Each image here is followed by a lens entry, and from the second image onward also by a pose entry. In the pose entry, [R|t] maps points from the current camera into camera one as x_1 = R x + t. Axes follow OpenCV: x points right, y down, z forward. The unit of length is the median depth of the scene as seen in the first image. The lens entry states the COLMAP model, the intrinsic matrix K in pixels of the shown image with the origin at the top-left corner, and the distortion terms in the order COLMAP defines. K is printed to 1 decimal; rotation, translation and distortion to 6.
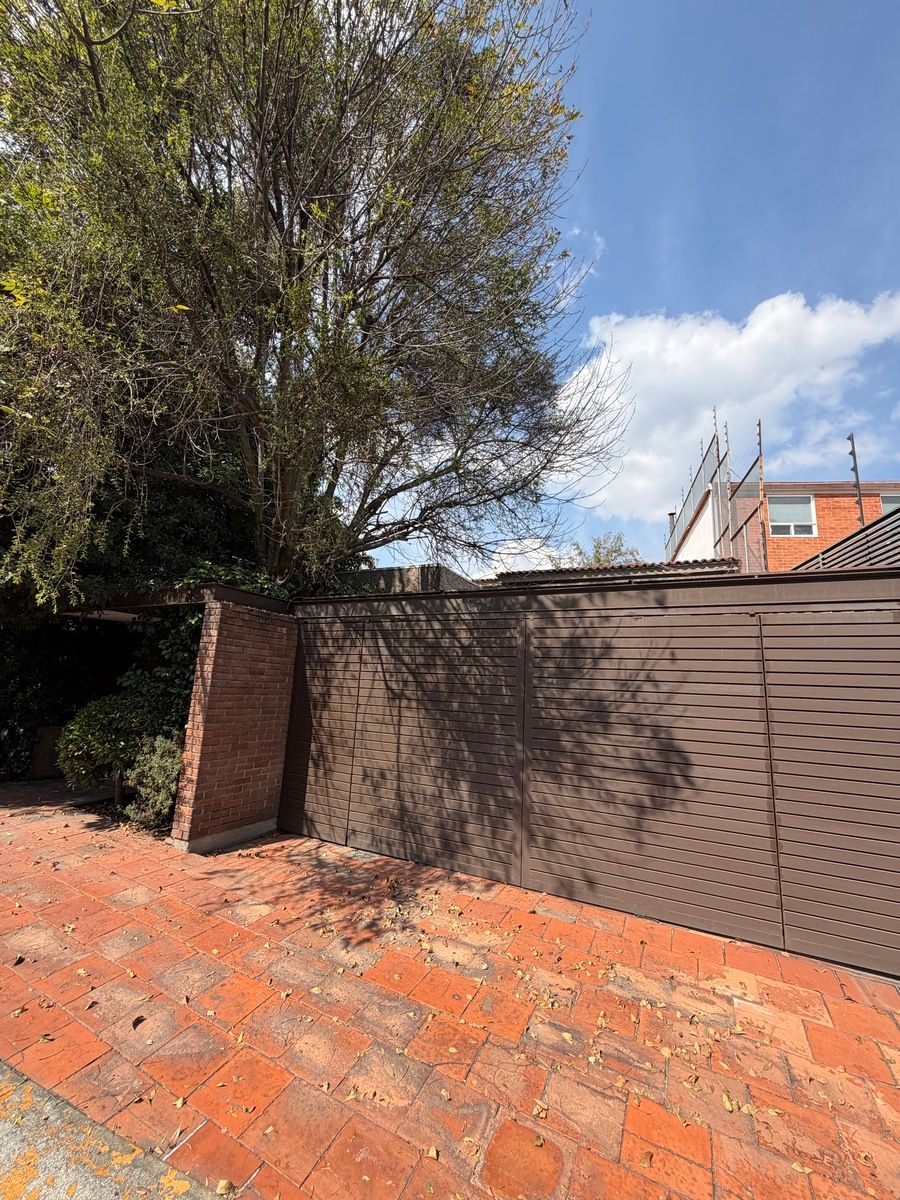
lens RADIAL K [[483.5, 0, 453.4], [0, 483.5, 594.6], [0, 0, 1]] dist [0.000763, 0.000605]
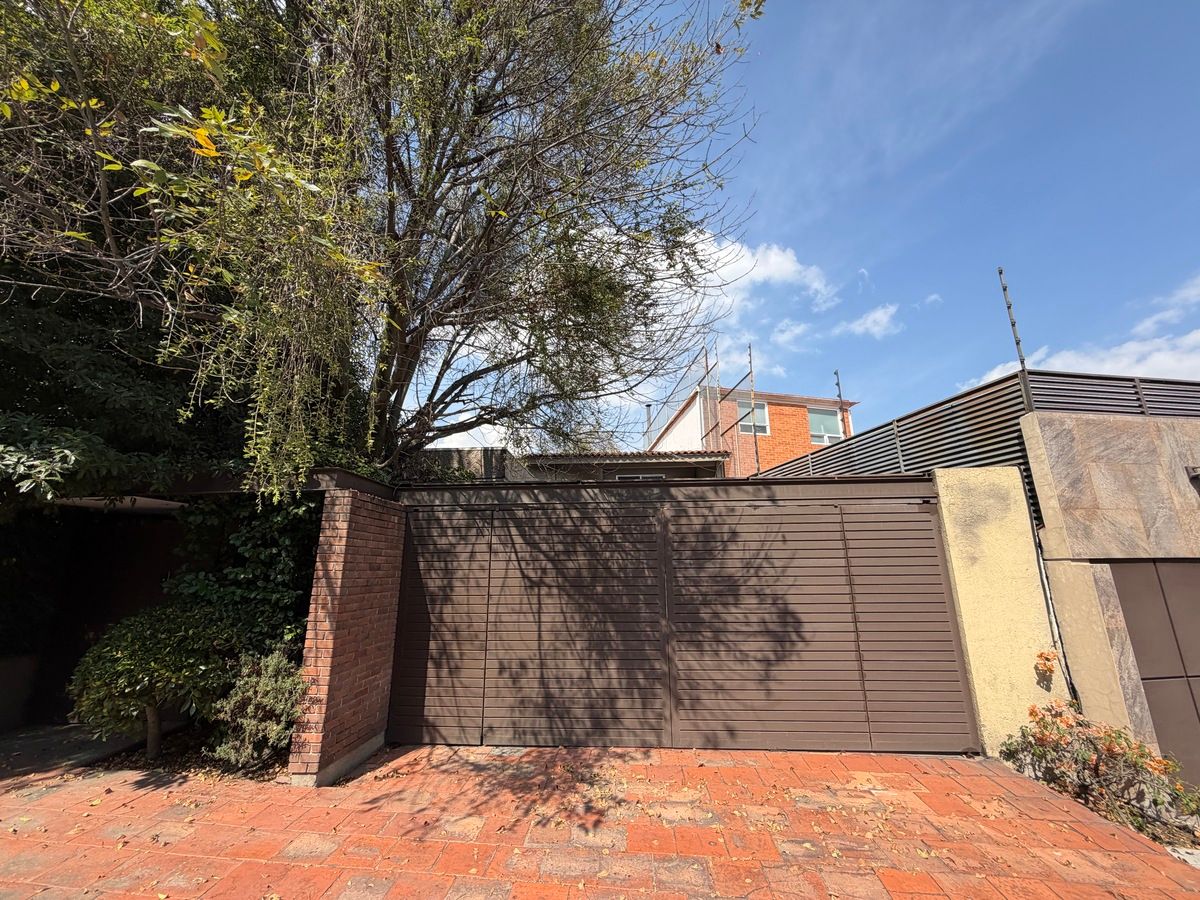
lens RADIAL K [[483.5, 0, 600.5], [0, 483.5, 447.7], [0, 0, 1]] dist [0.000763, 0.000605]
pose [[0.919589, 0.042868, 0.390536, -0.437638], [-0.024771, 0.998378, -0.051262, -0.030109], [-0.392100, 0.037466, 0.919159, 0.001184]]
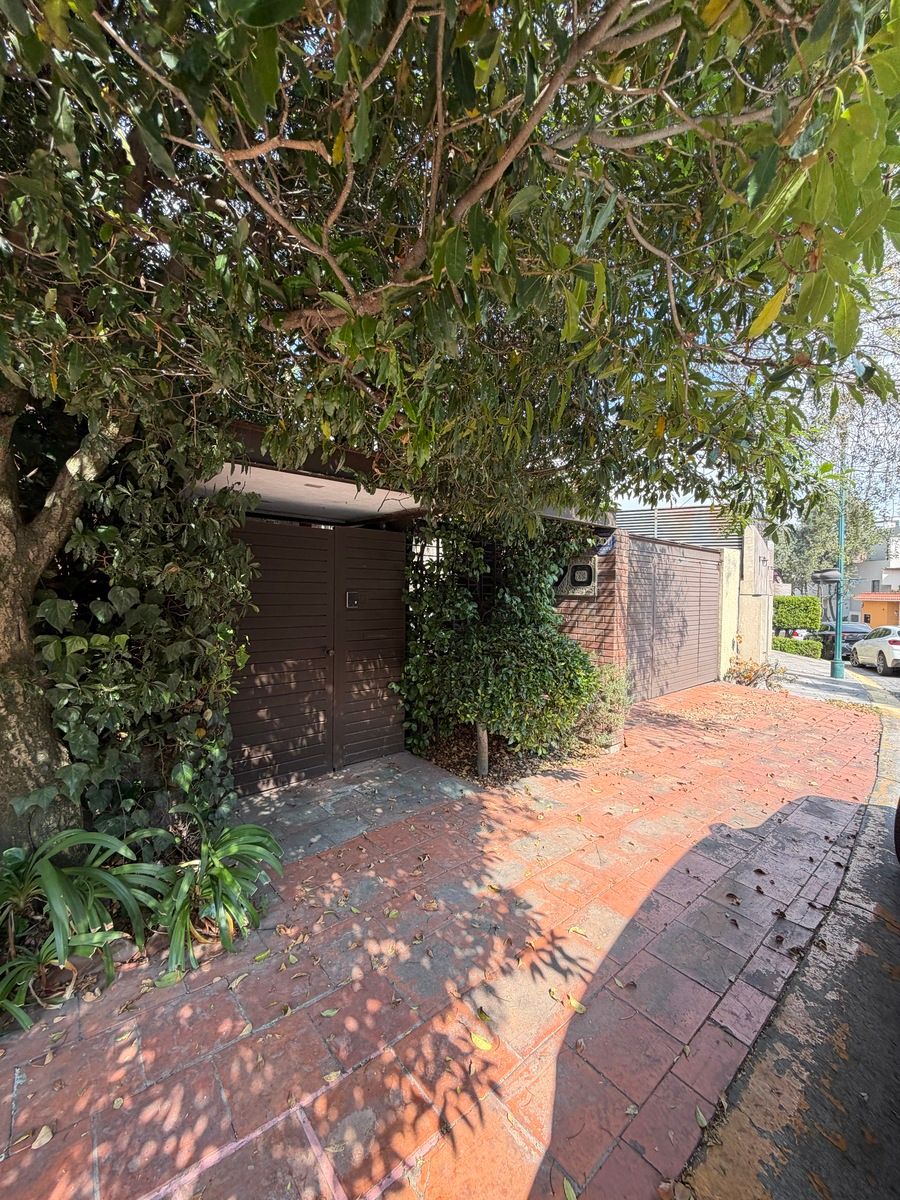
lens RADIAL K [[483.5, 0, 454.5], [0, 483.5, 593.8], [0, 0, 1]] dist [0.000763, 0.000605]
pose [[0.363652, -0.050599, 0.930160, -1.718634], [-0.180585, 0.975752, 0.123680, 0.092137], [-0.913863, -0.212950, 0.345697, 1.021388]]
